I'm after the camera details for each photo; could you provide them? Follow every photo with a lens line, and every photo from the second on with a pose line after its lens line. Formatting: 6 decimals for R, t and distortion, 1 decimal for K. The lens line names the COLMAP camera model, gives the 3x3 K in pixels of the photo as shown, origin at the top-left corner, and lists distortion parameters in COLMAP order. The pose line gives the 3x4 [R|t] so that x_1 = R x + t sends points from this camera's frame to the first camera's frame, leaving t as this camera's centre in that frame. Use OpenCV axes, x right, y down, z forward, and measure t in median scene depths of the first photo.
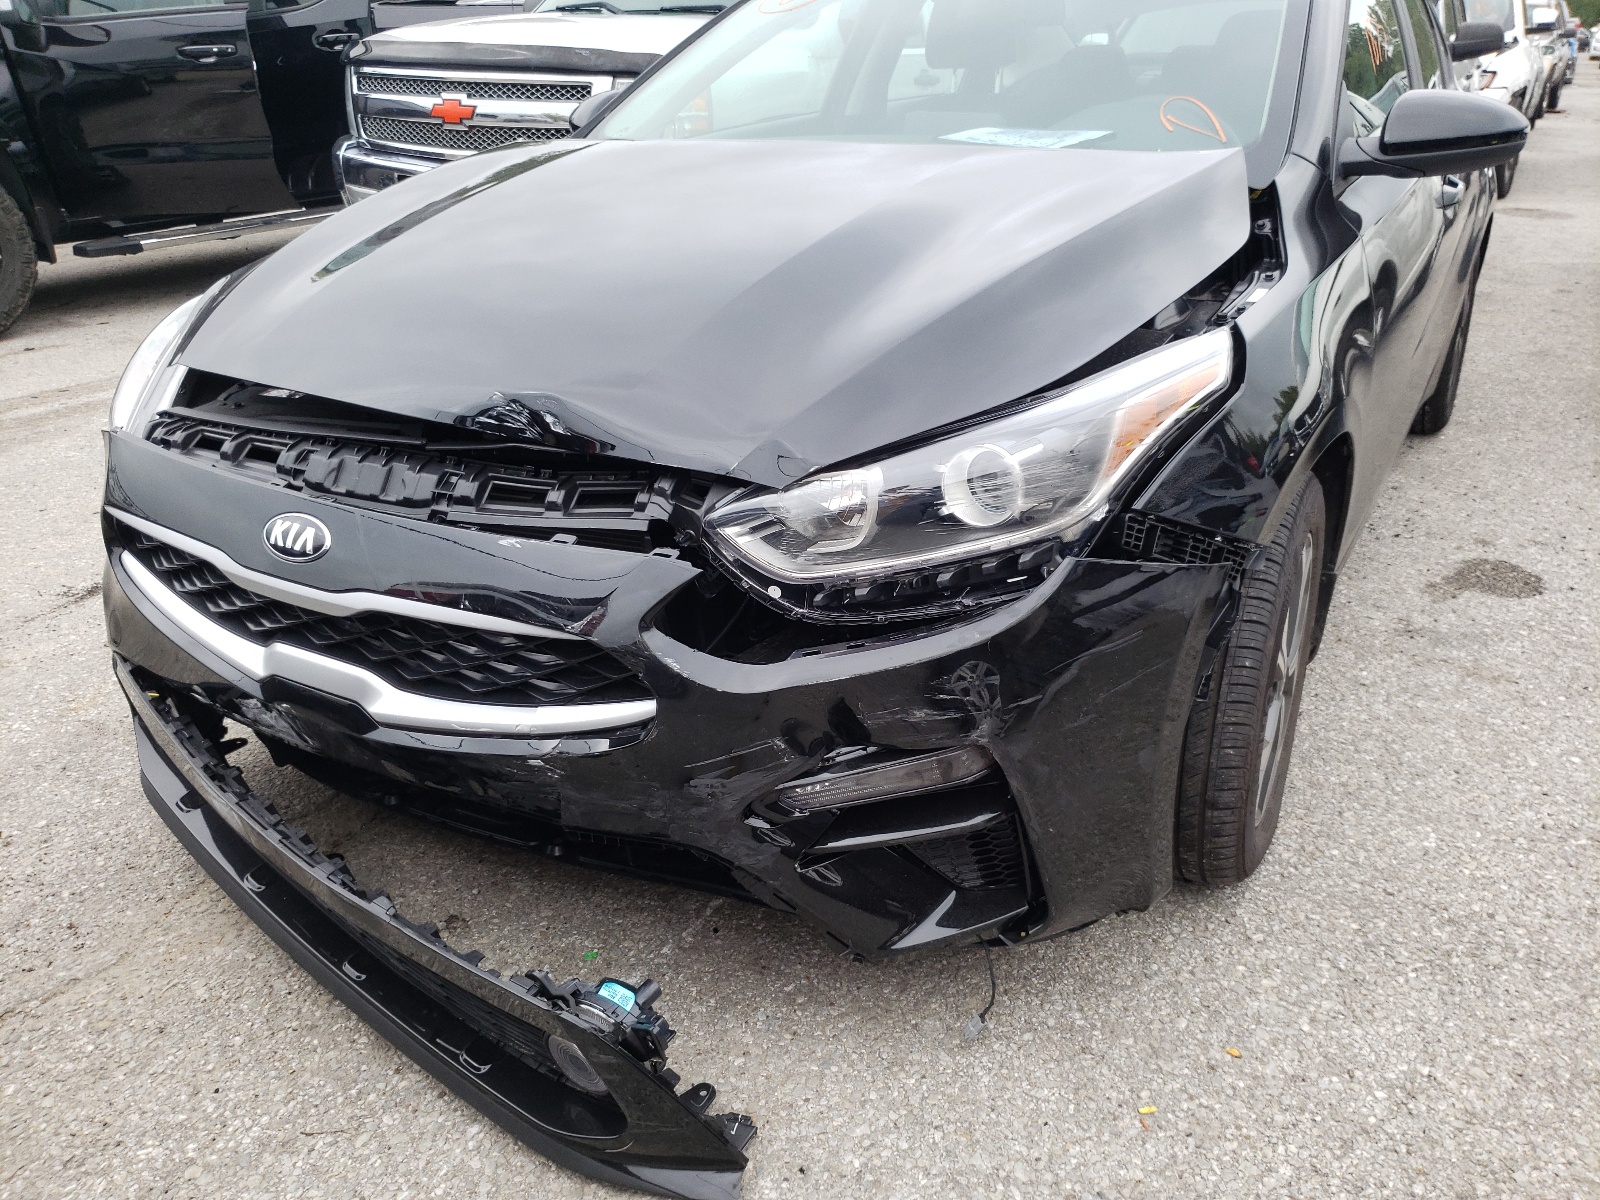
lens RADIAL K [[1107.7, 0, 800.0], [0, 1107.7, 600.0], [0, 0, 1]] dist [0.003642, -0.004090]
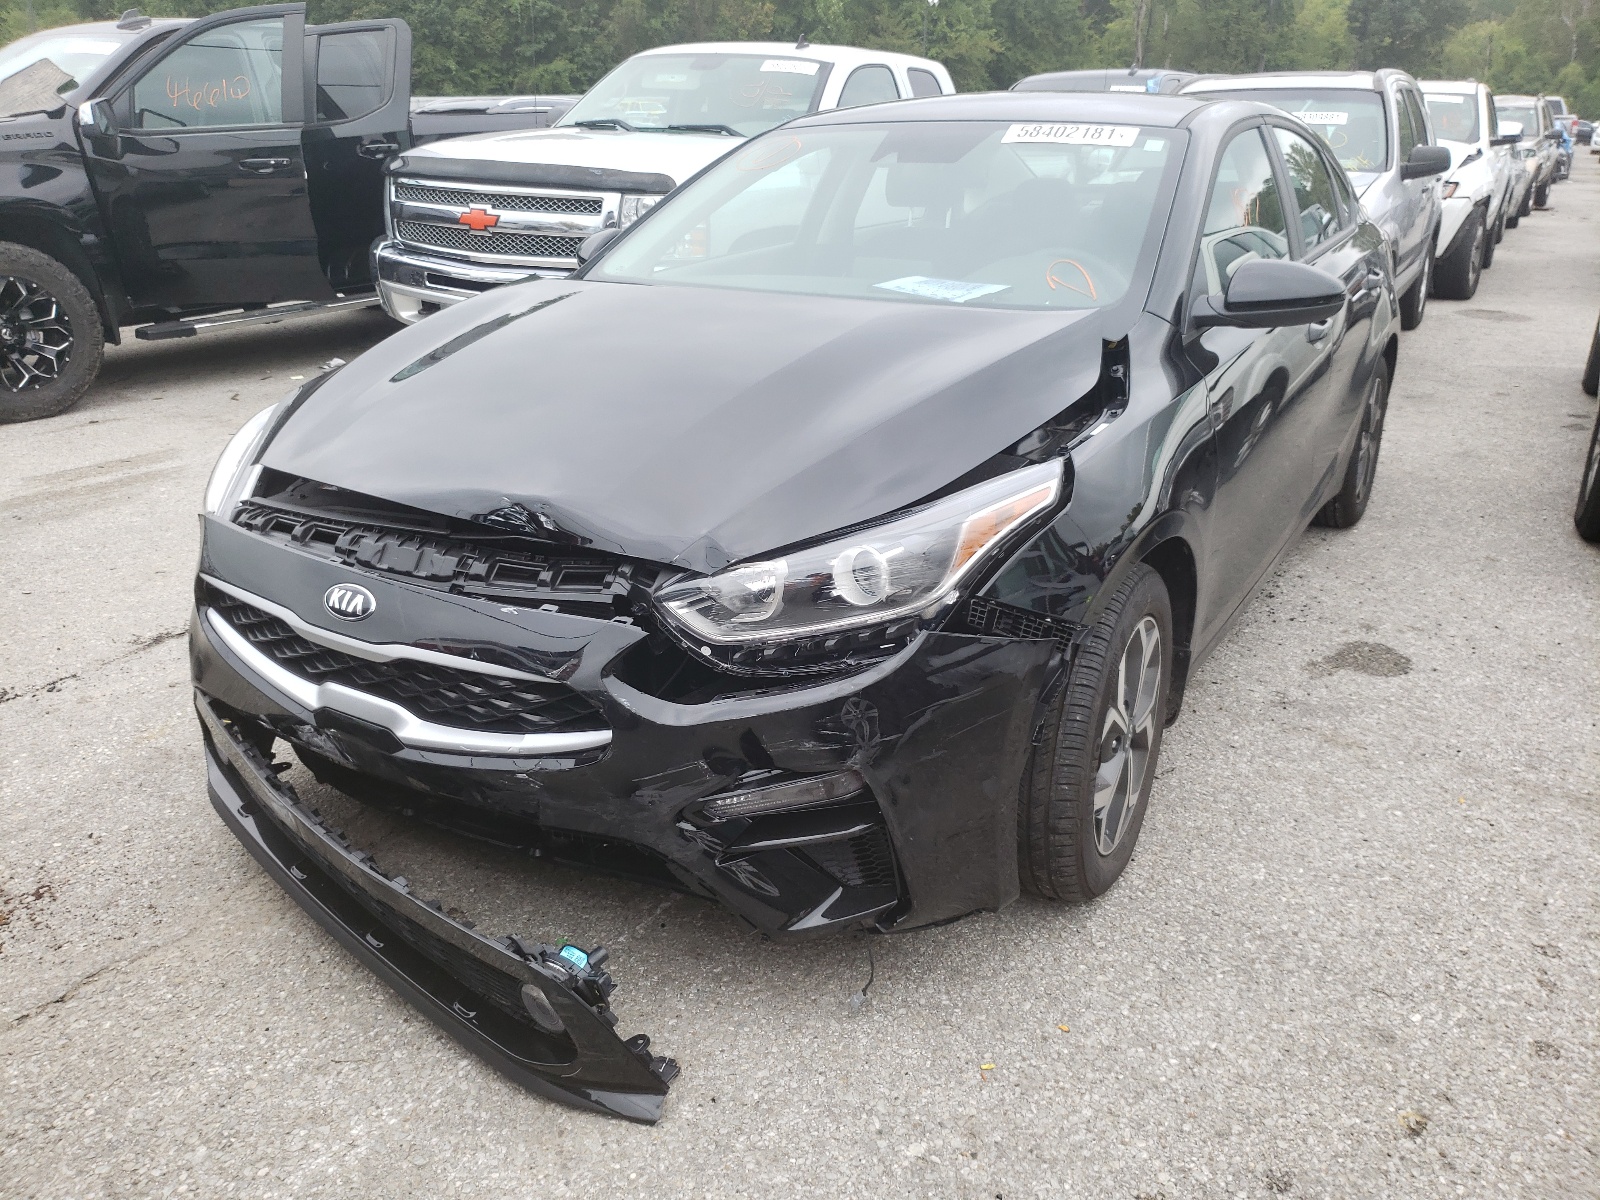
lens RADIAL K [[1245.7, 0, 800.0], [0, 1245.7, 600.0], [0, 0, 1]] dist [0.044736, -0.096267]
pose [[0.999039, 0.023413, -0.037042, 0.131379], [-0.025534, 0.997998, -0.057855, 0.013368], [0.035613, 0.058745, 0.997638, -0.447554]]
